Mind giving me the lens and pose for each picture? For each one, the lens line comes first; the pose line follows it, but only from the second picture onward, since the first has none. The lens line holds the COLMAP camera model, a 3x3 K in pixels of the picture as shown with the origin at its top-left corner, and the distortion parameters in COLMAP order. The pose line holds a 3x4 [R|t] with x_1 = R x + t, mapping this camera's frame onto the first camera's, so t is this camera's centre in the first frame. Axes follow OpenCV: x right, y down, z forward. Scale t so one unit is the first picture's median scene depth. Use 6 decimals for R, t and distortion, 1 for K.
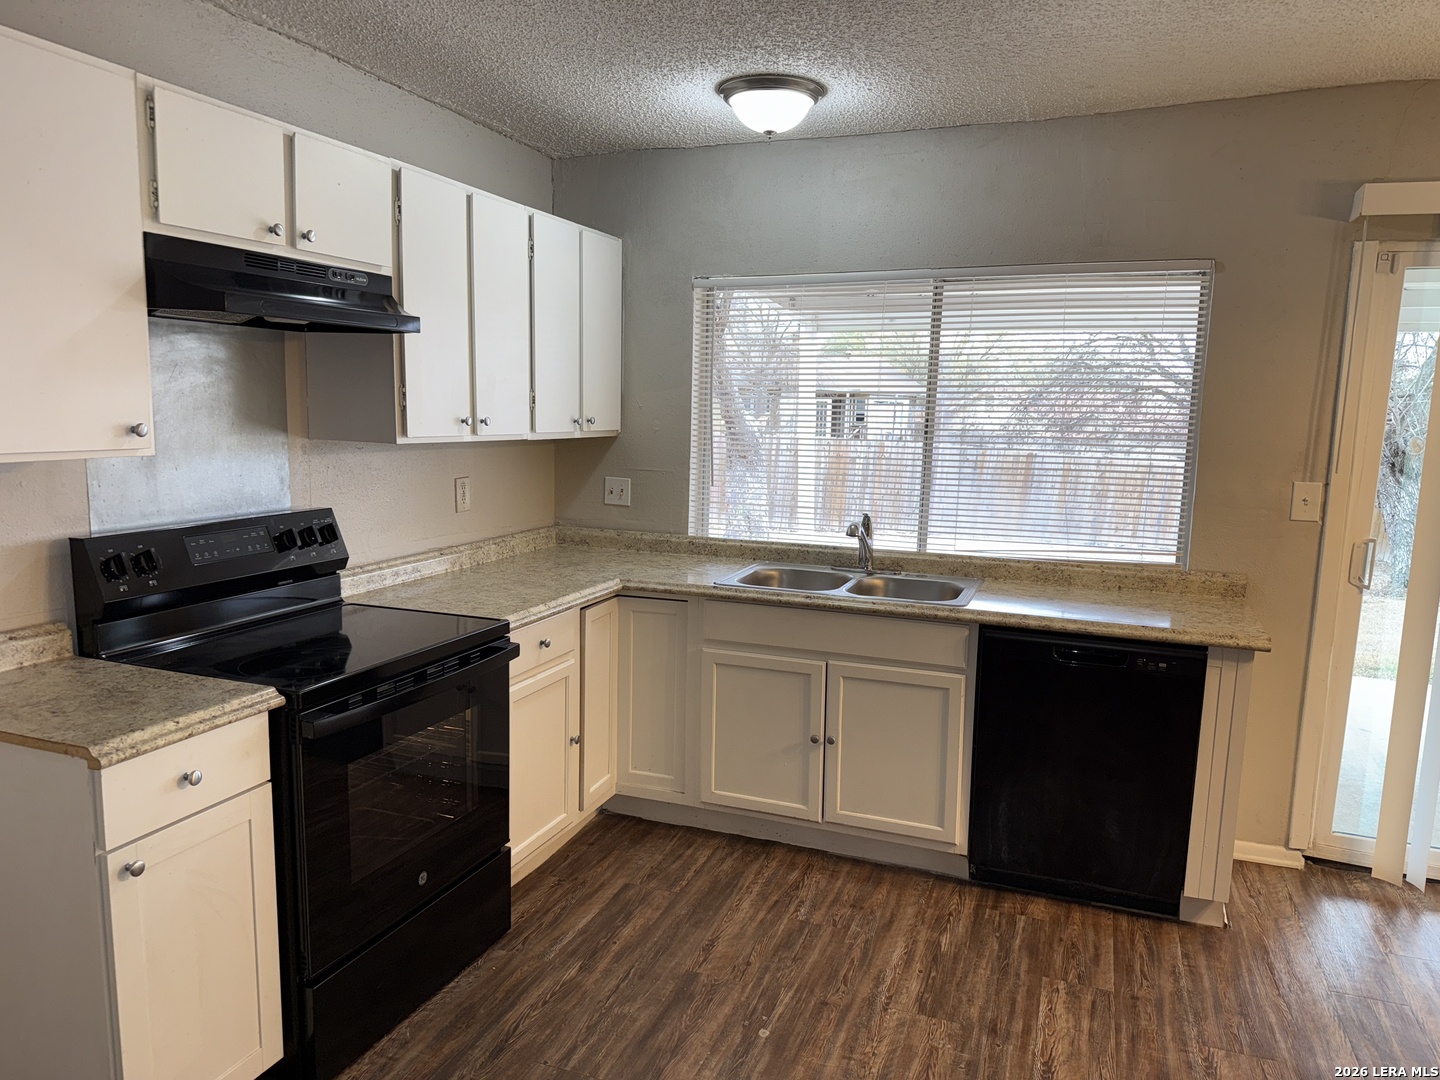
lens RADIAL K [[1012.6, 0, 688.4], [0, 1012.6, 556.5], [0, 0, 1]] dist [0.002833, -0.034800]
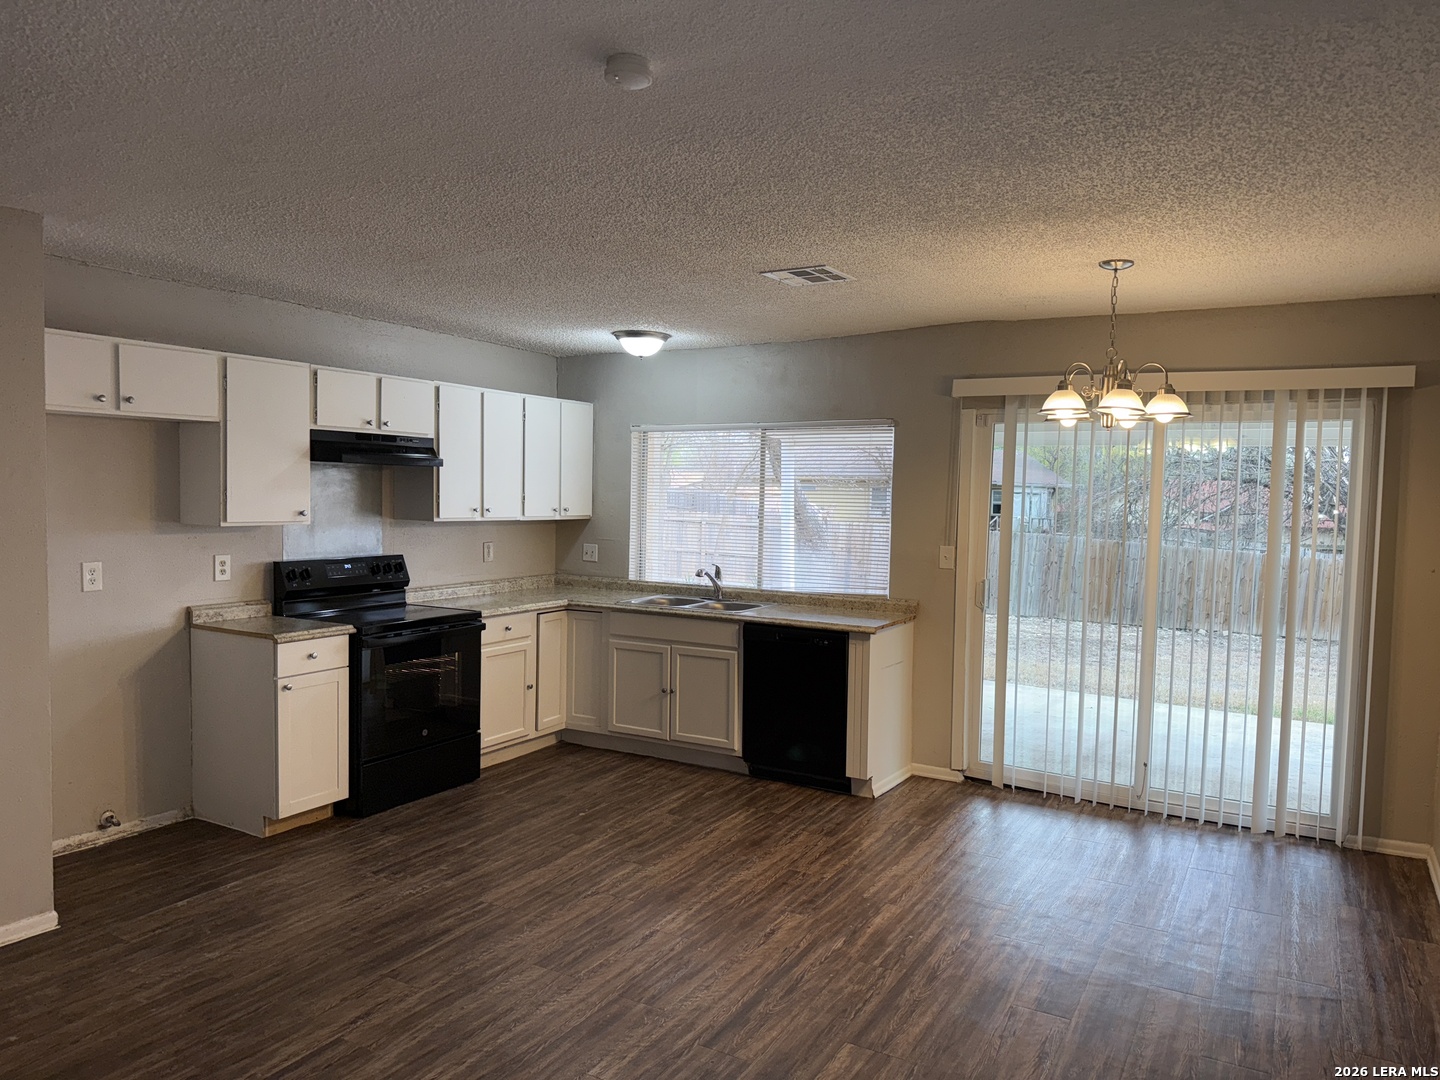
lens RADIAL K [[1012.6, 0, 732.6], [0, 1012.6, 544.2], [0, 0, 1]] dist [0.002833, -0.034800]
pose [[0.991249, 0.006525, -0.131847, 0.513069], [-0.019789, 0.994836, -0.099544, 0.109467], [0.130516, 0.101282, 0.986259, -0.803632]]
